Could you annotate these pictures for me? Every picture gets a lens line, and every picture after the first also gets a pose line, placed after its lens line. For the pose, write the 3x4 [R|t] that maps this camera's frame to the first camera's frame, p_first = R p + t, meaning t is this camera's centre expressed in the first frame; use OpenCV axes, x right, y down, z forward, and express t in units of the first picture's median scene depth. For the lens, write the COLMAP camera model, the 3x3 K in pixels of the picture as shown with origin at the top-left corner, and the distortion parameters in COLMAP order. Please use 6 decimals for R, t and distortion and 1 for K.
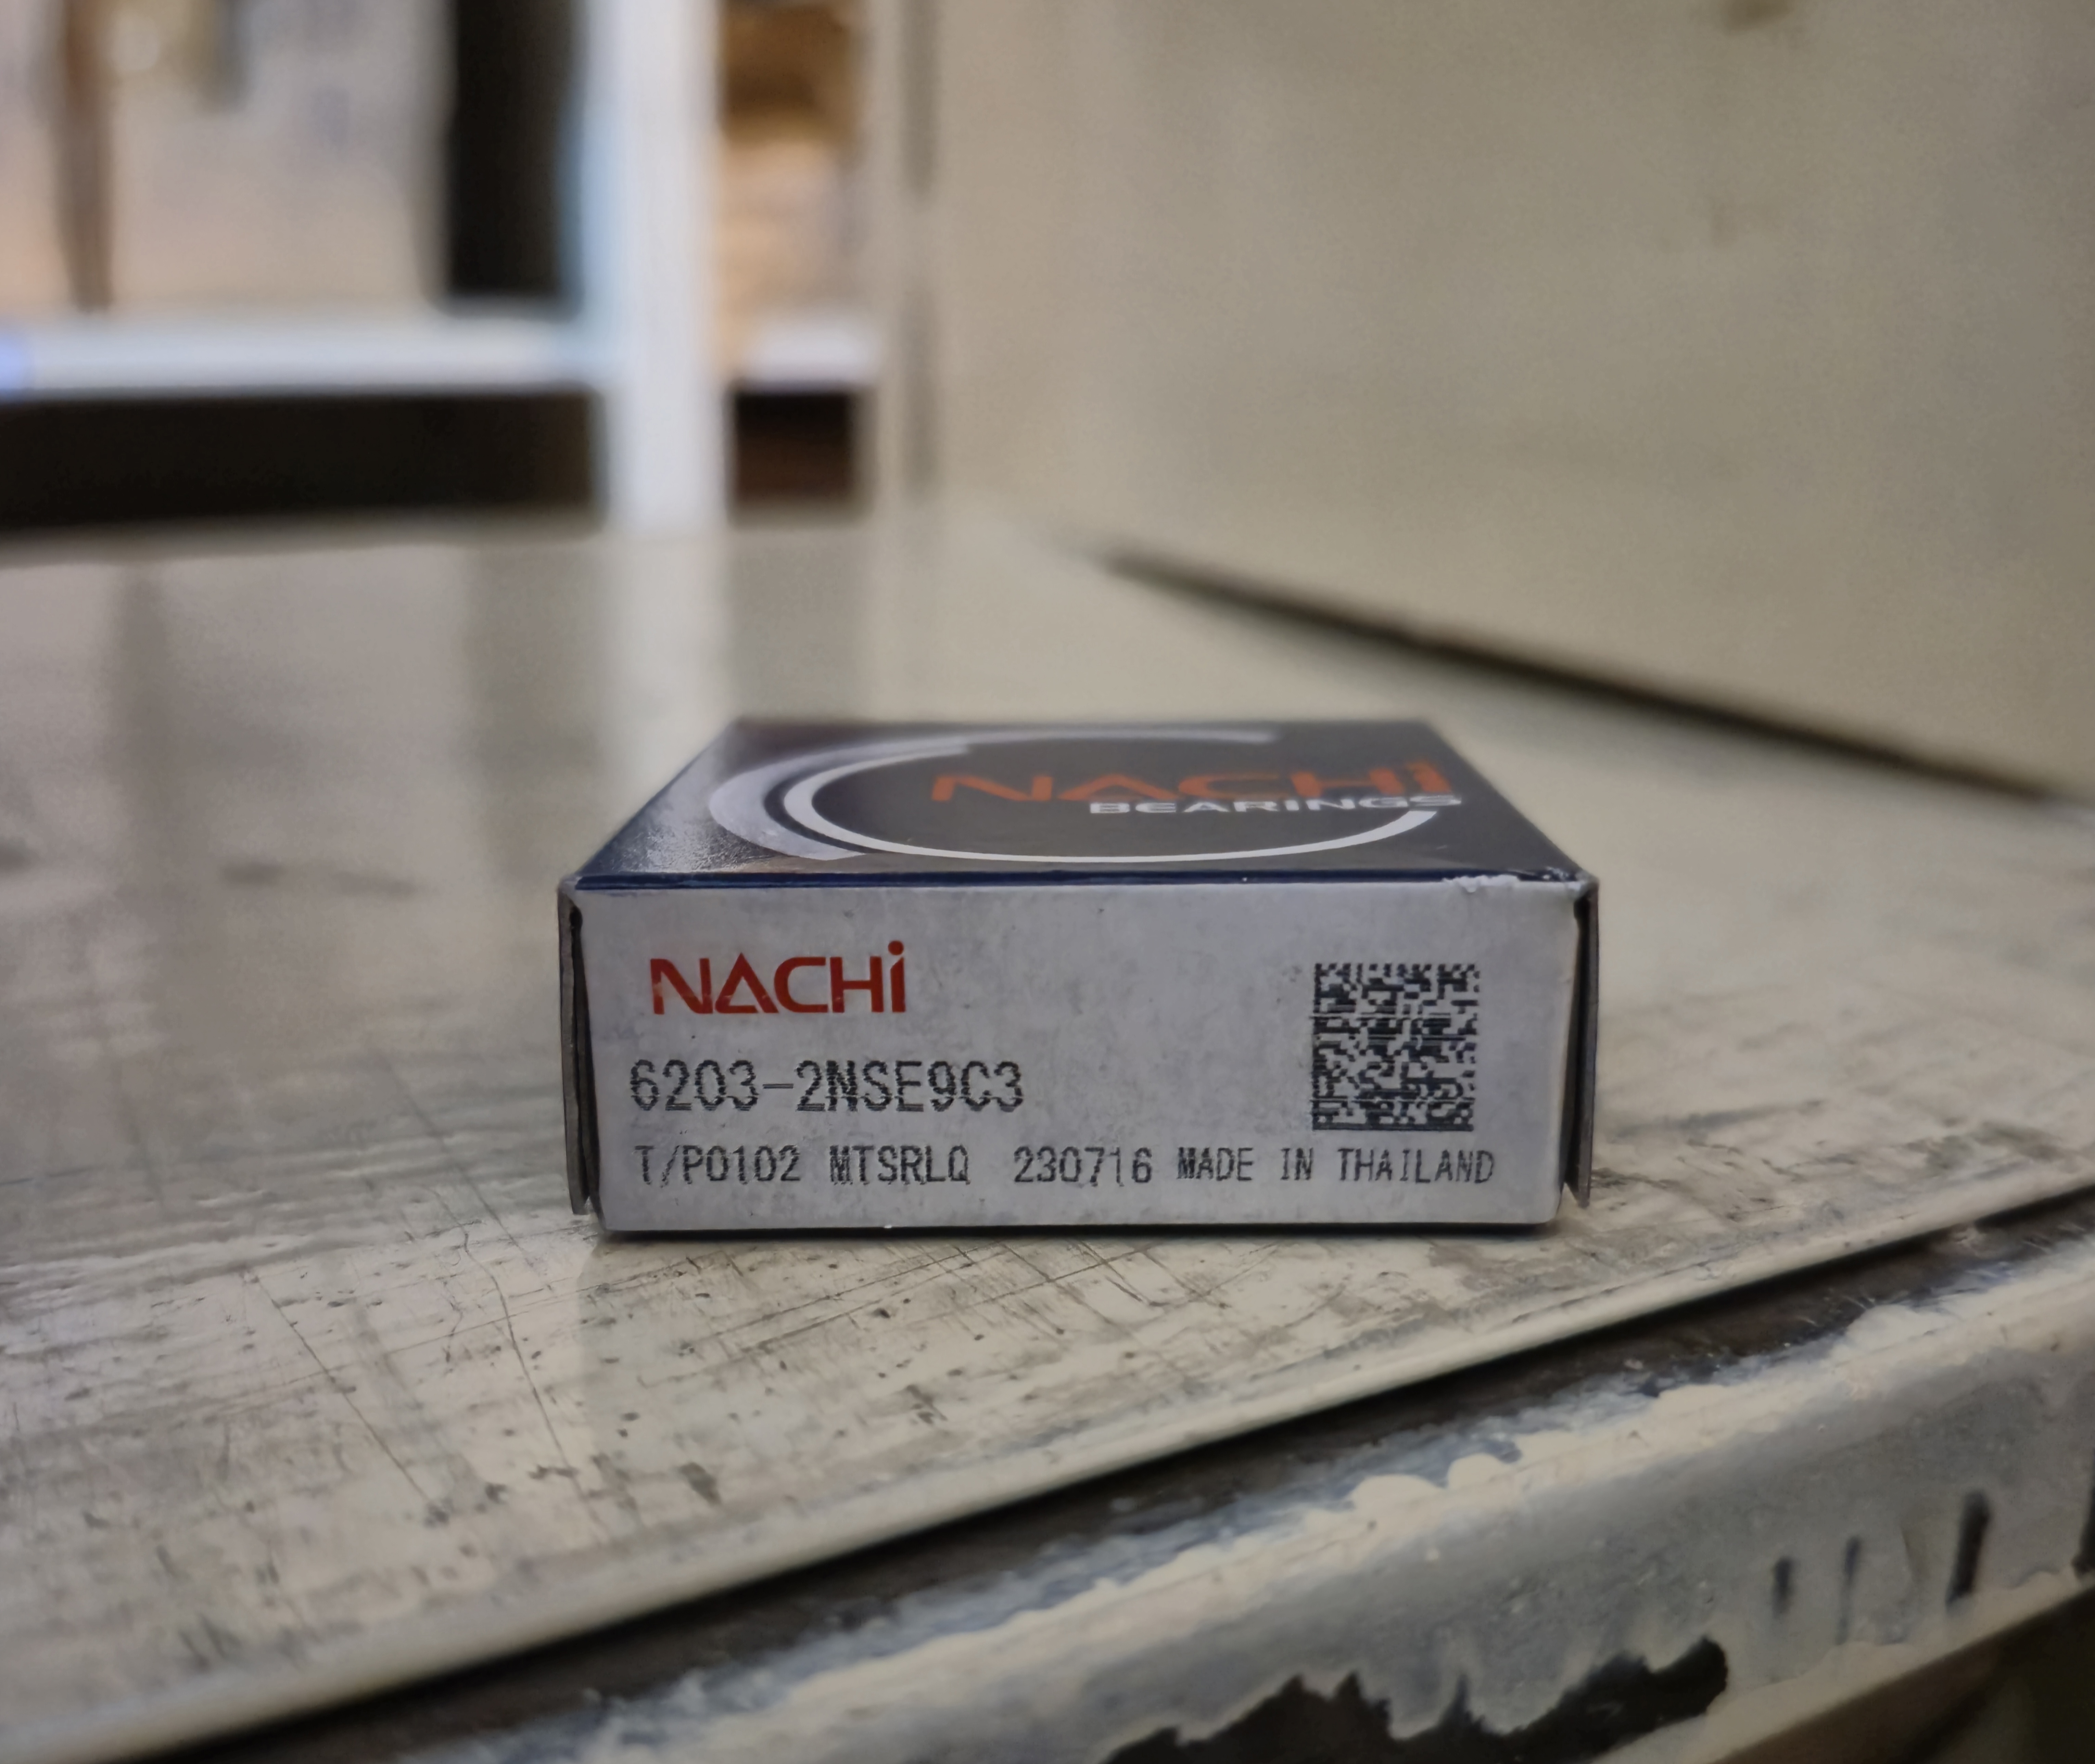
lens RADIAL K [[2036.1, 0, 1057.9], [0, 2036.1, 941.8], [0, 0, 1]] dist [0.107165, -0.306245]
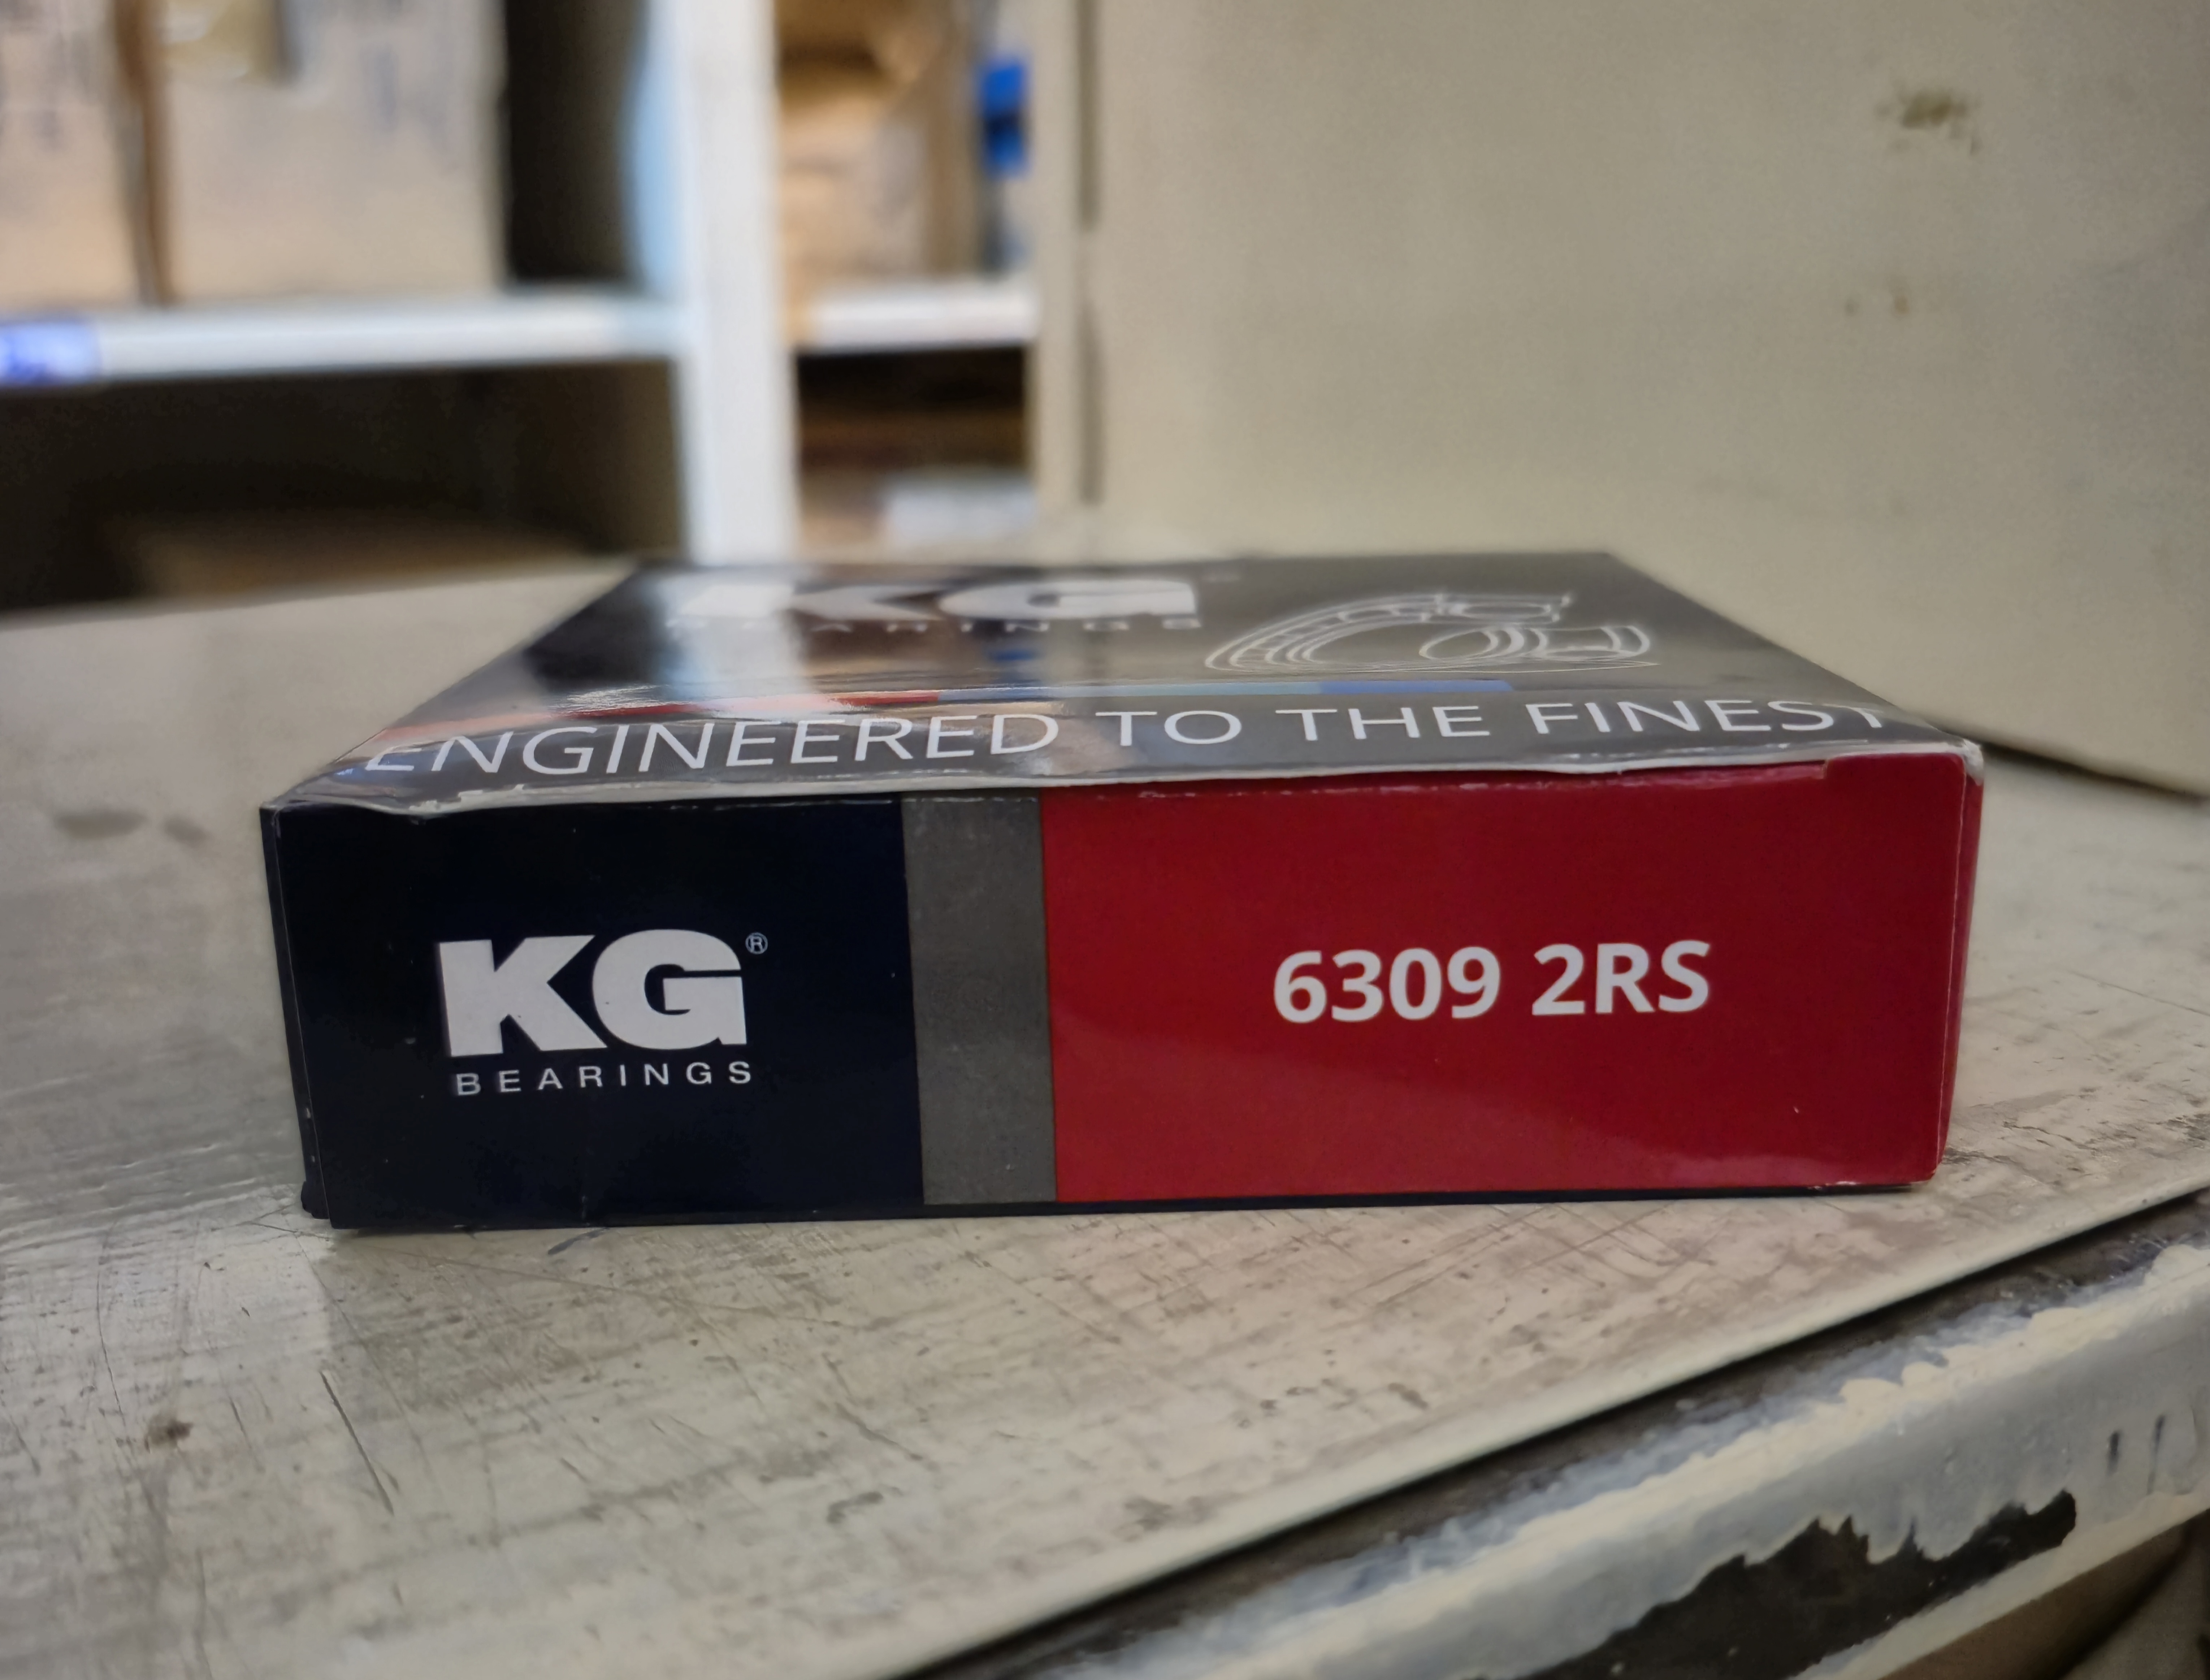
lens RADIAL K [[2122.6, 0, 1109.9], [0, 2122.6, 915.4], [0, 0, 1]] dist [0.119398, -0.305893]
pose [[0.999274, -0.029054, 0.024626, -0.363792], [0.028652, 0.999453, 0.016536, -0.092984], [-0.025093, -0.015819, 0.999560, -0.435956]]
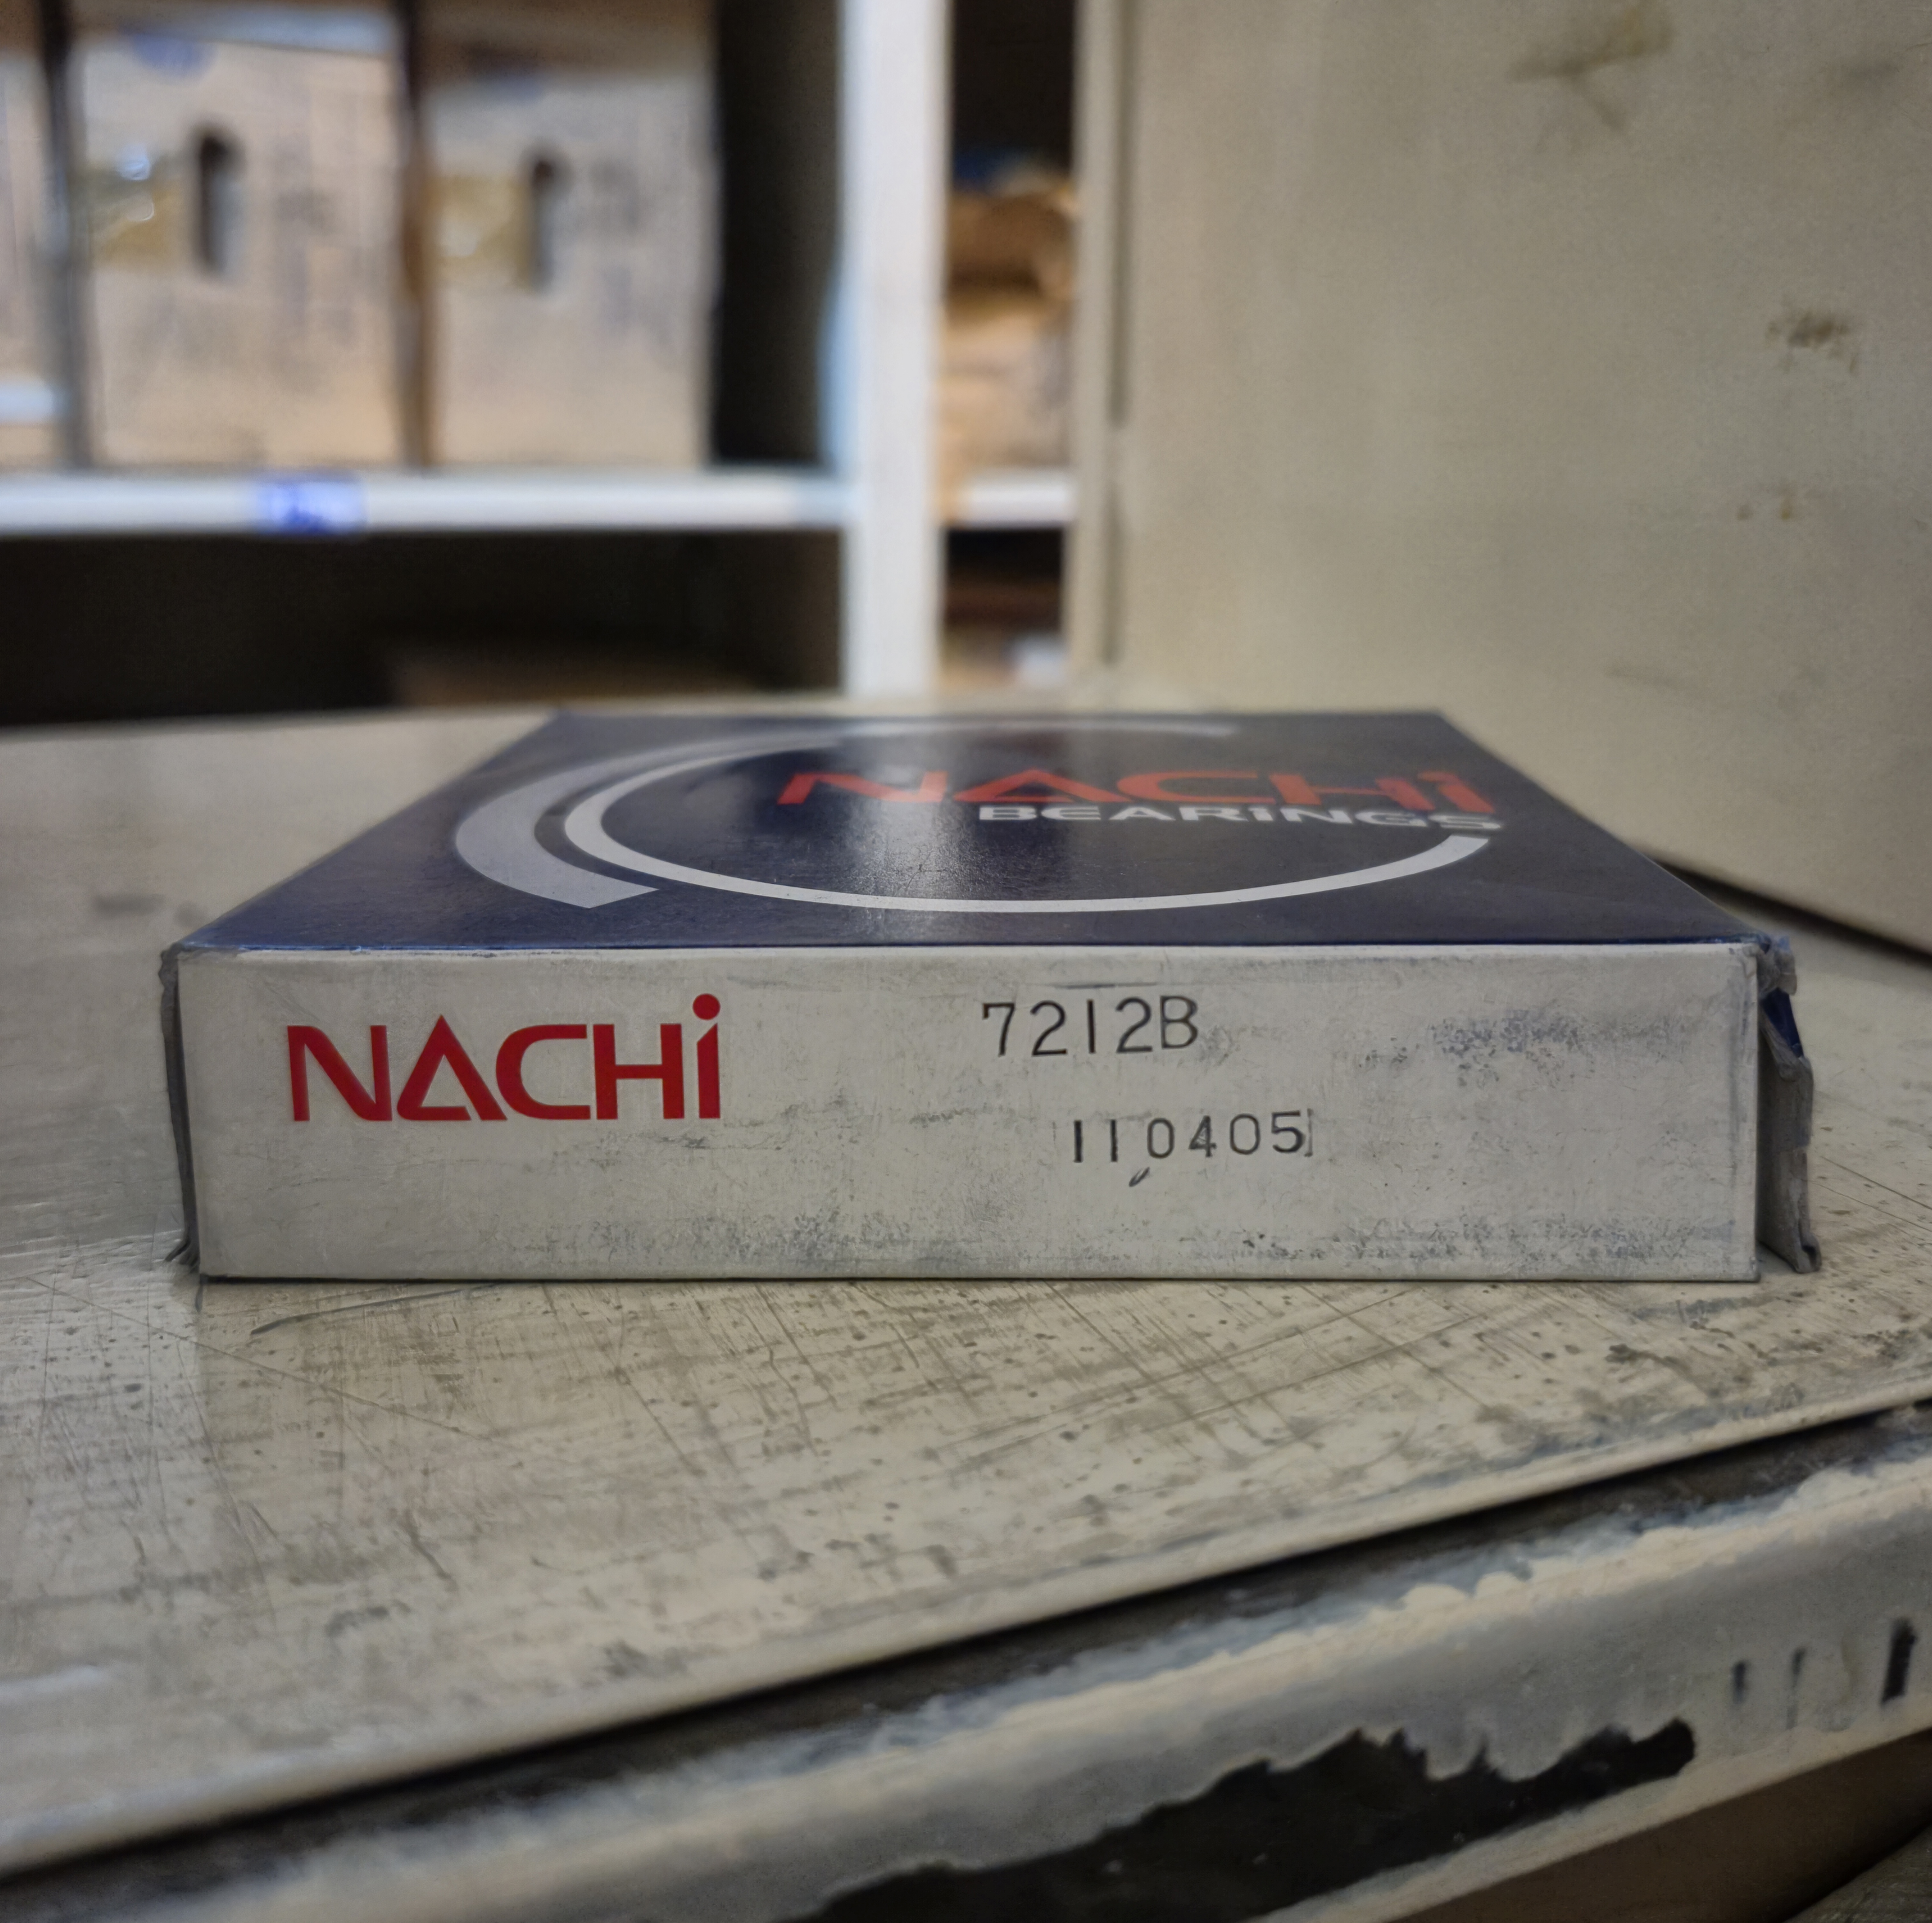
lens RADIAL K [[1873.2, 0, 1019.3], [0, 1873.2, 875.1], [0, 0, 1]] dist [0.086584, -0.217218]
pose [[0.993666, 0.027368, -0.108991, 0.009983], [-0.034002, 0.997650, -0.059482, -0.124628], [0.107107, 0.062811, 0.992261, -0.304960]]
